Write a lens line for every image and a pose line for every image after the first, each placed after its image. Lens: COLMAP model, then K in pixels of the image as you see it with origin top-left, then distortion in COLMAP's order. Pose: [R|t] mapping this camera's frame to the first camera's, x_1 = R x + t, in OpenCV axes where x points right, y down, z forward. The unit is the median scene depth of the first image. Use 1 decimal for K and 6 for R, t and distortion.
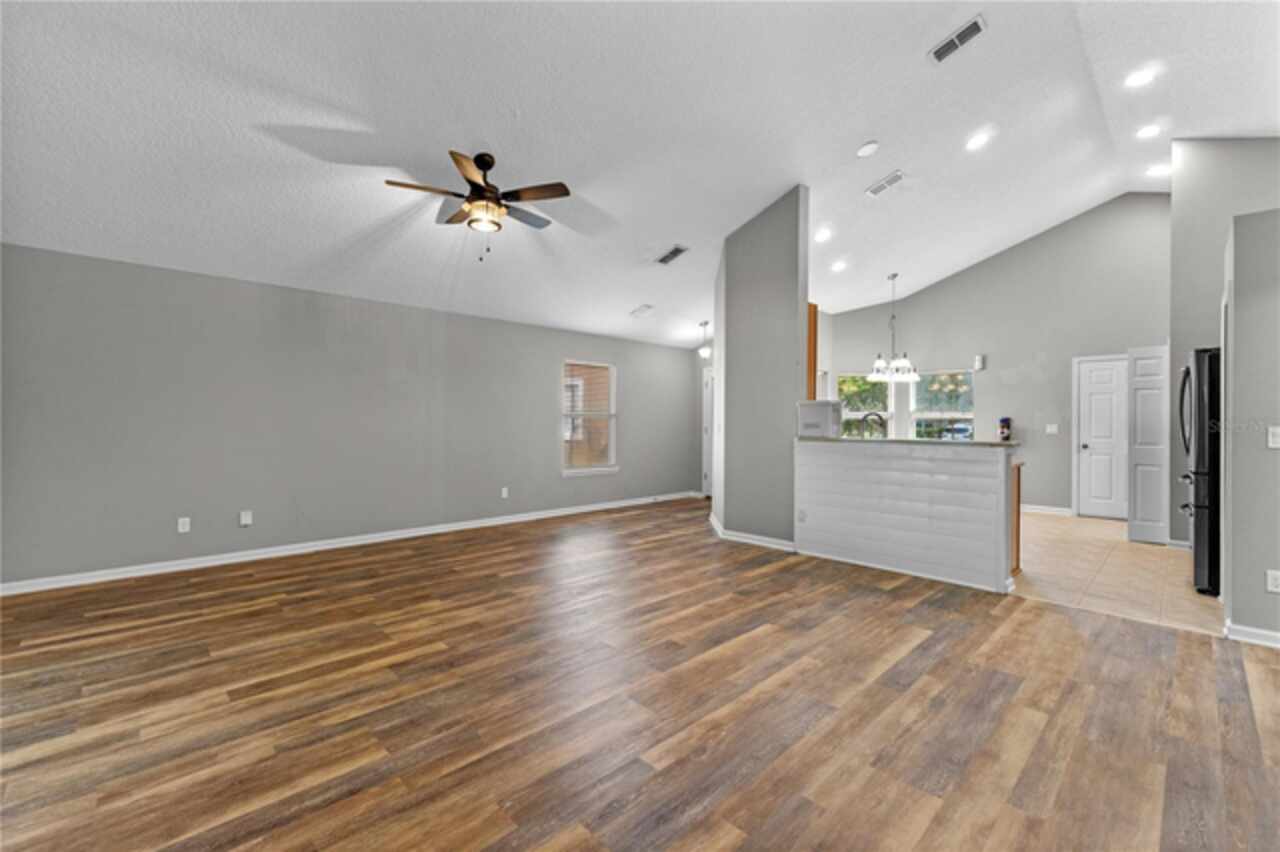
lens RADIAL K [[541.3, 0, 648.6], [0, 541.3, 420.5], [0, 0, 1]] dist [0.001939, -0.000622]
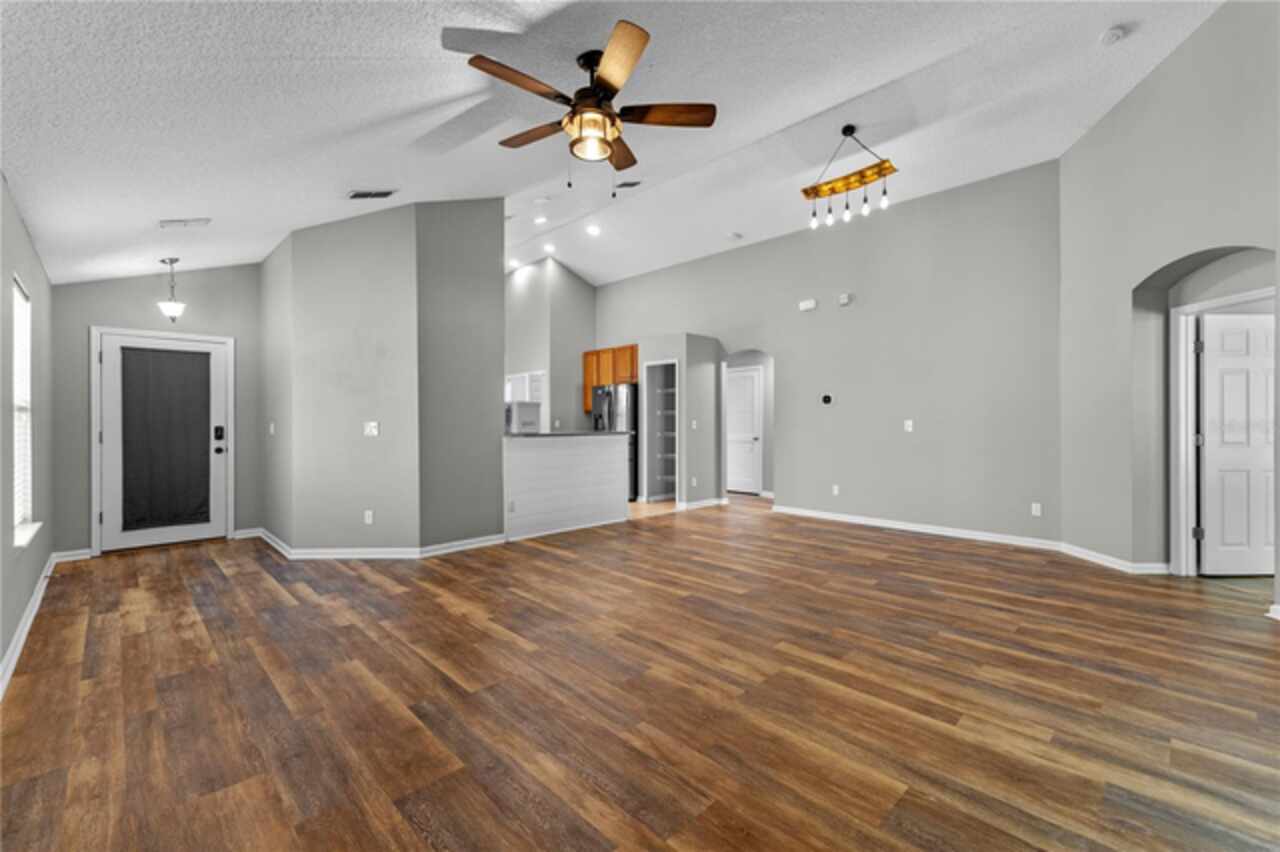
lens RADIAL K [[537.9, 0, 646.4], [0, 537.9, 416.4], [0, 0, 1]] dist [-0.001910, -0.000179]
pose [[0.001335, -0.000468, 0.999999, -1.242349], [0.001290, 0.999999, 0.000466, -0.008412], [-0.999998, 0.001289, 0.001335, 1.124204]]
